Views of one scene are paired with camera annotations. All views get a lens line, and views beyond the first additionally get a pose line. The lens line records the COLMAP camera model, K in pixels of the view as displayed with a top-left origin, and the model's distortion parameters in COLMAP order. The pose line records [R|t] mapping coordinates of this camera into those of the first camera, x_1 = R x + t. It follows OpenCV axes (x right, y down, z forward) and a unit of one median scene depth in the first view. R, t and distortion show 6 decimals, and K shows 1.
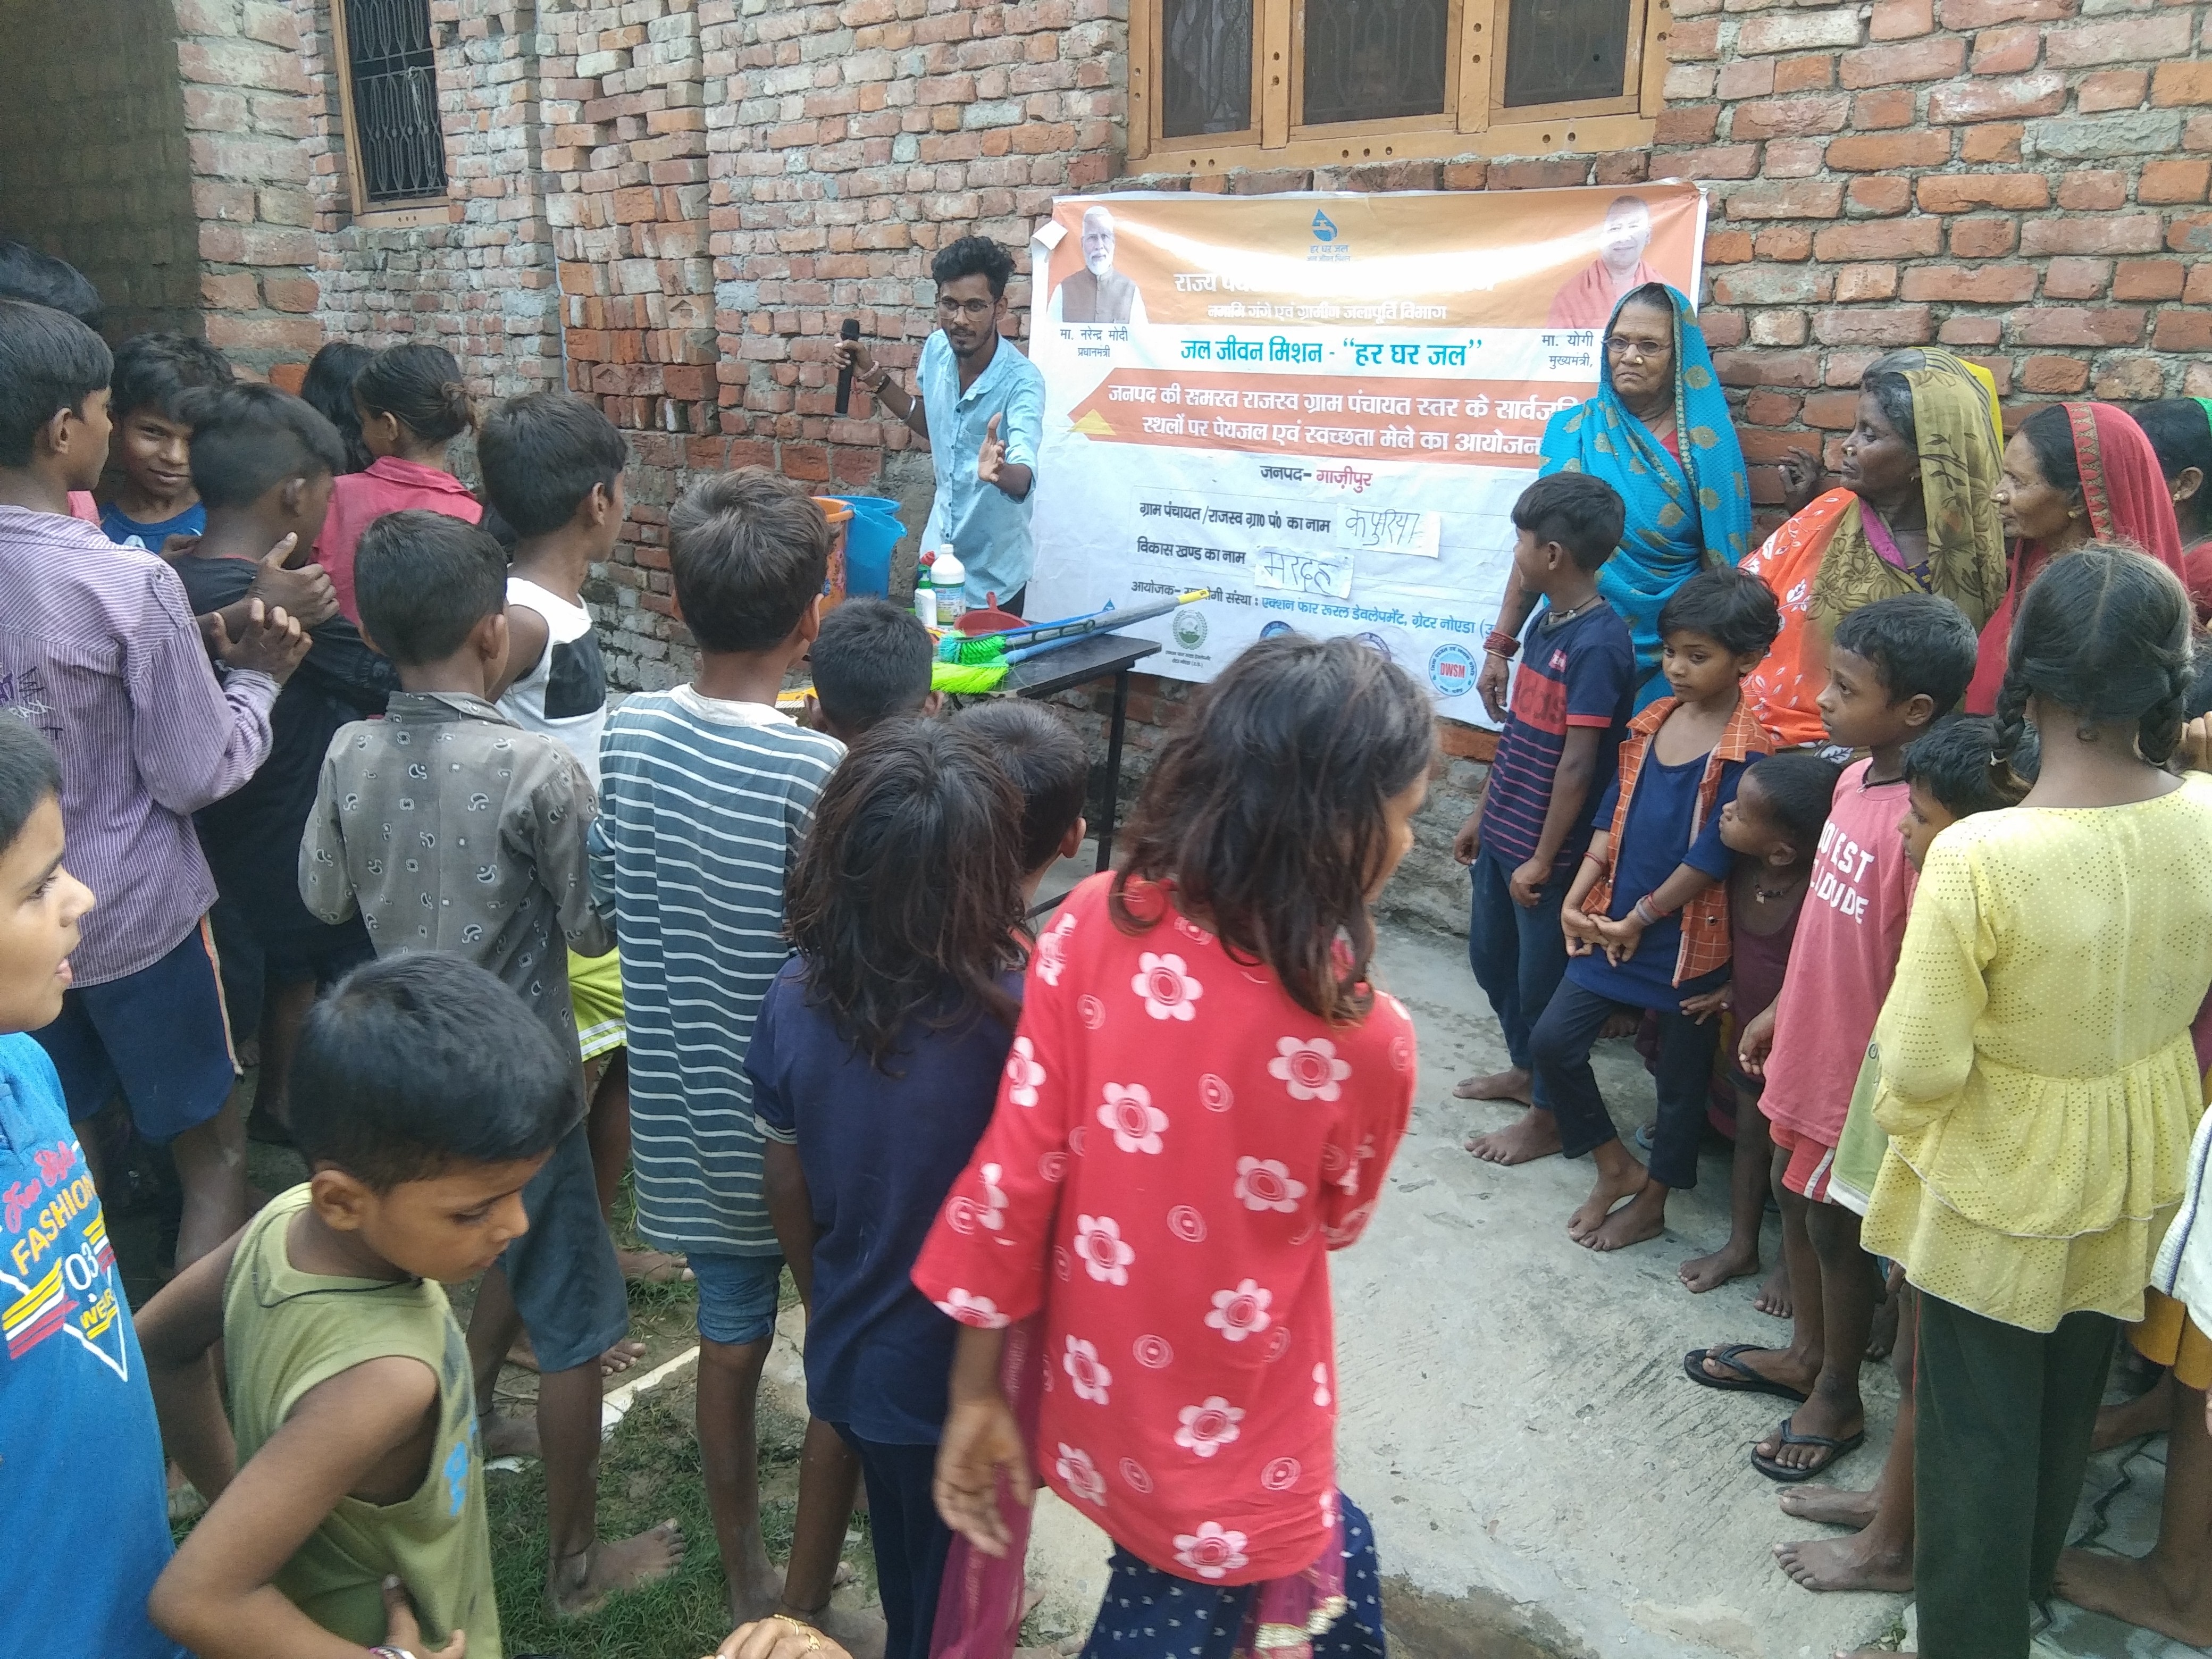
lens RADIAL K [[1781.4, 0, 1088.8], [0, 1781.4, 822.3], [0, 0, 1]] dist [-0.004360, 0.005065]
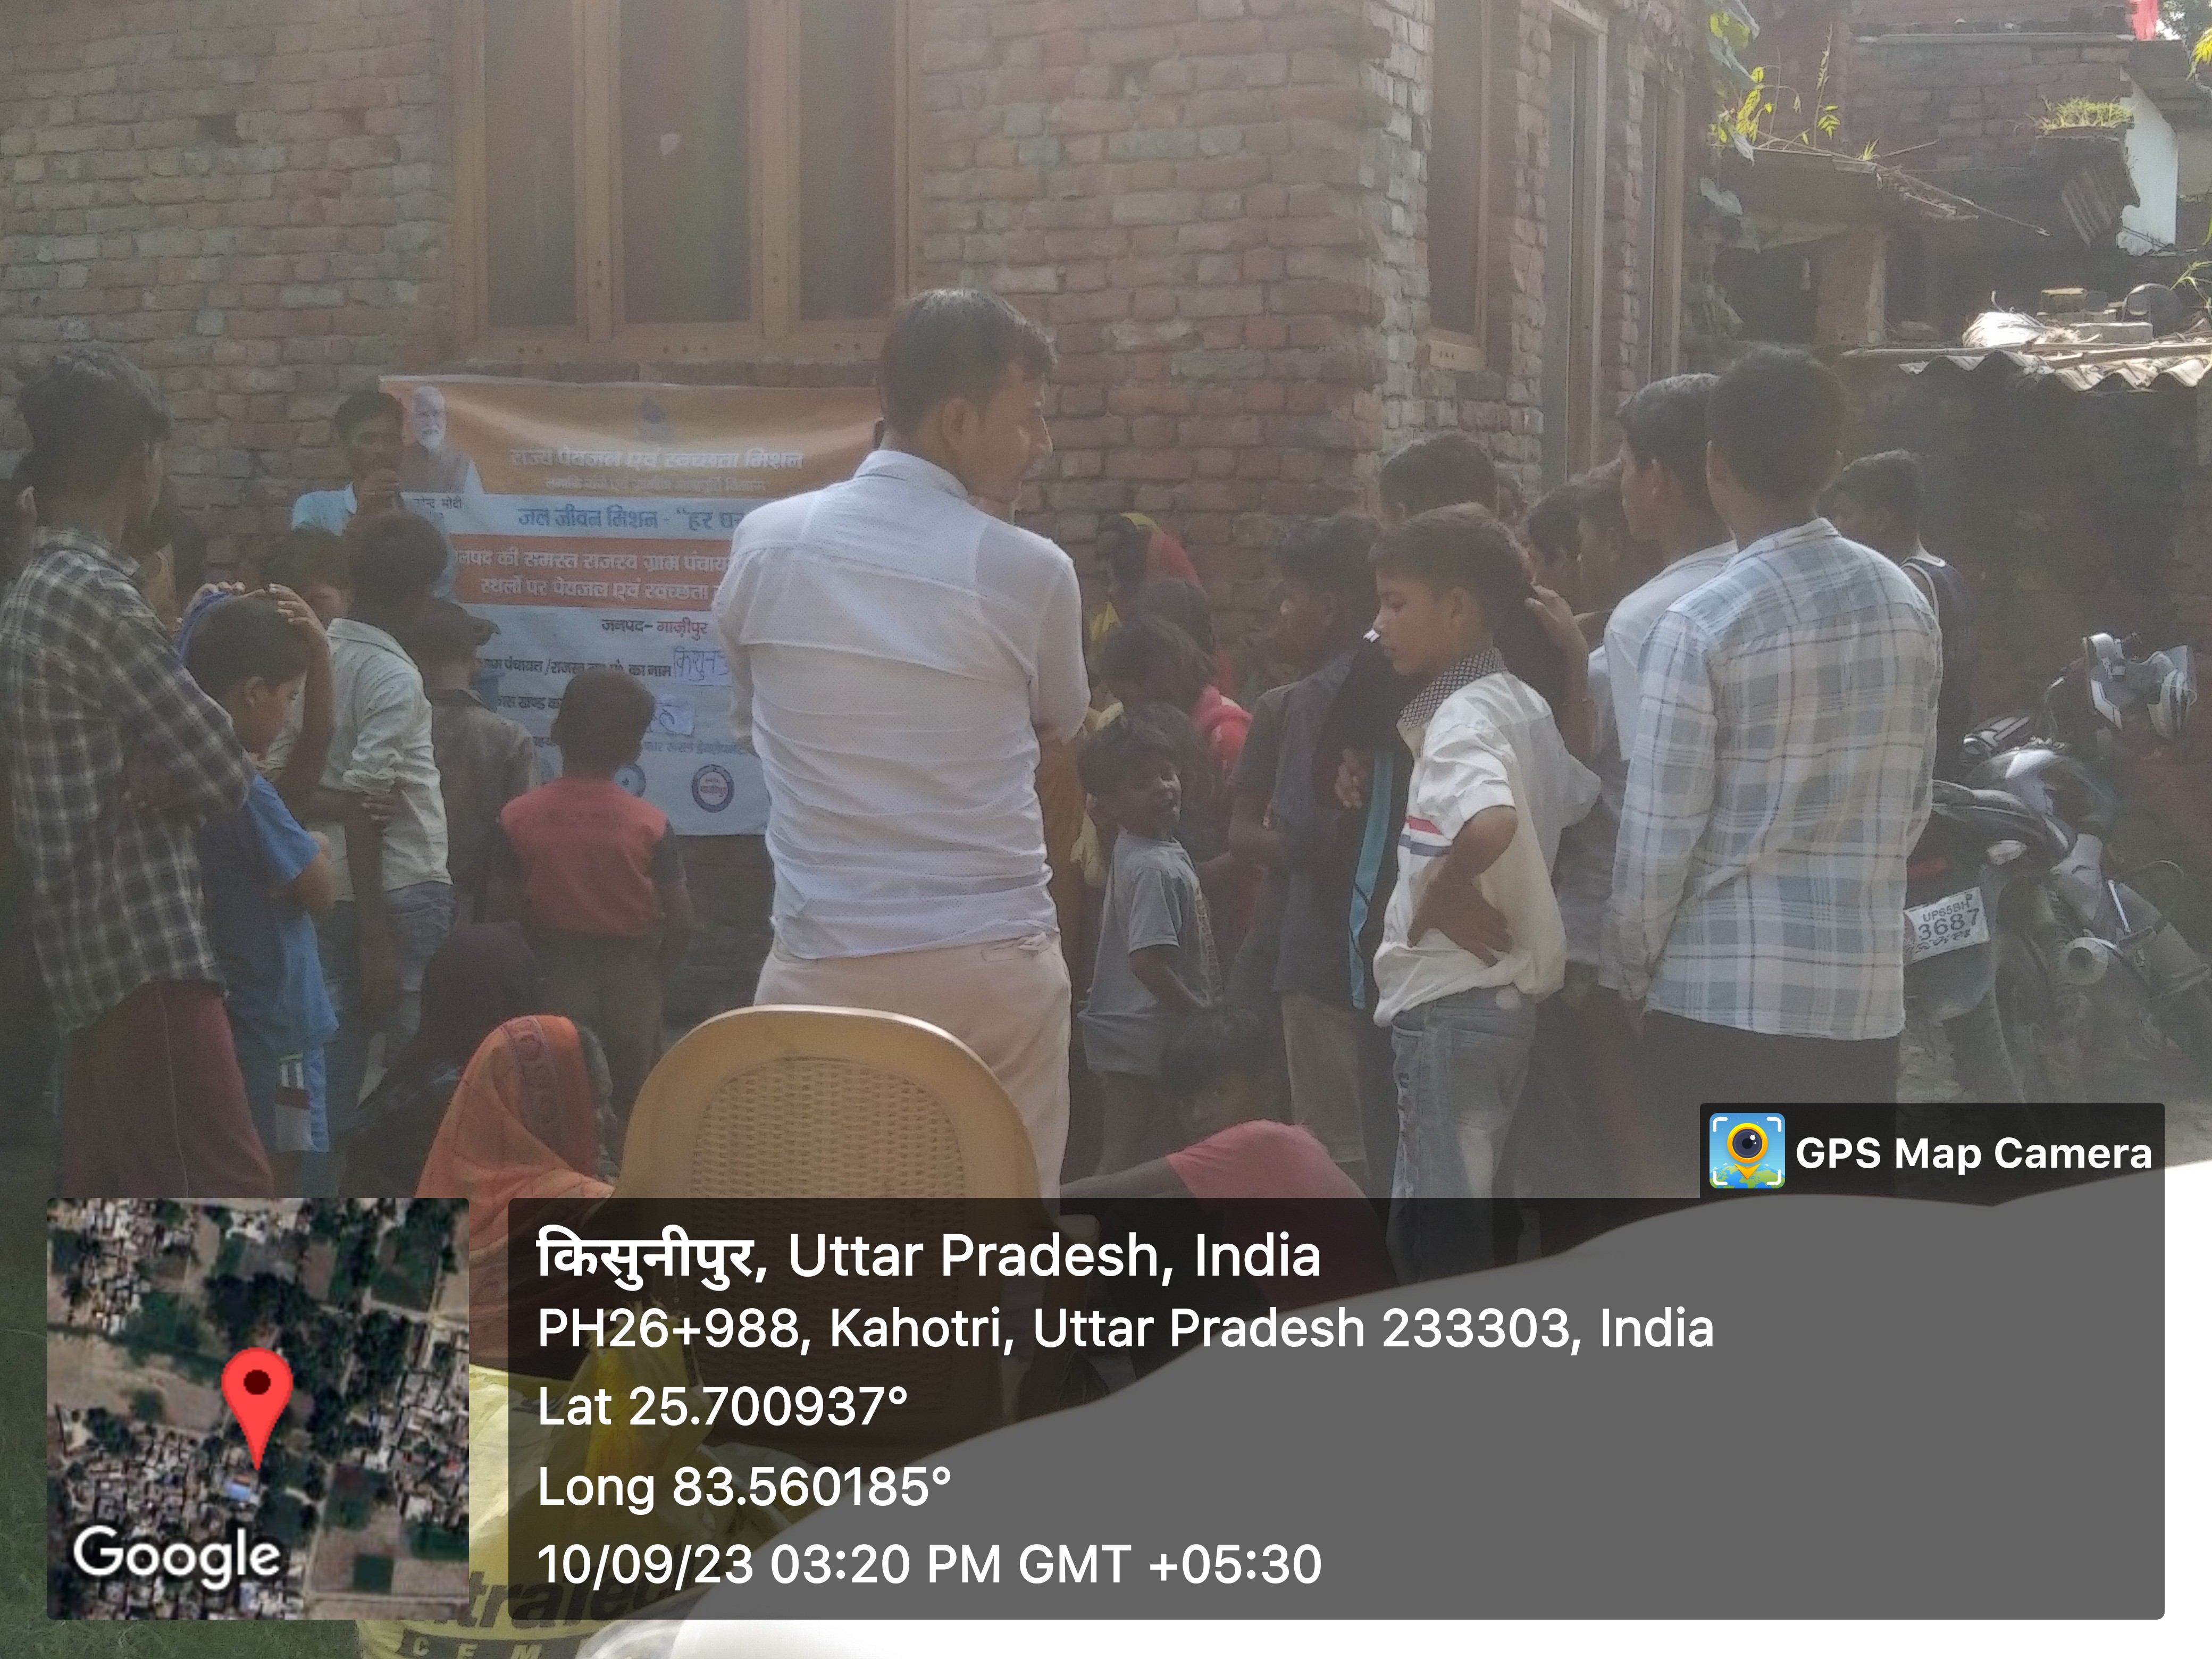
lens RADIAL K [[3266.2, 0, 1106.0], [0, 3266.2, 829.5], [0, 0, 1]] dist [0.192614, -0.879390]
pose [[0.952022, -0.017191, 0.305545, -0.204514], [0.074439, 0.981443, -0.176718, 0.276199], [-0.296837, 0.190983, 0.935635, -0.861582]]
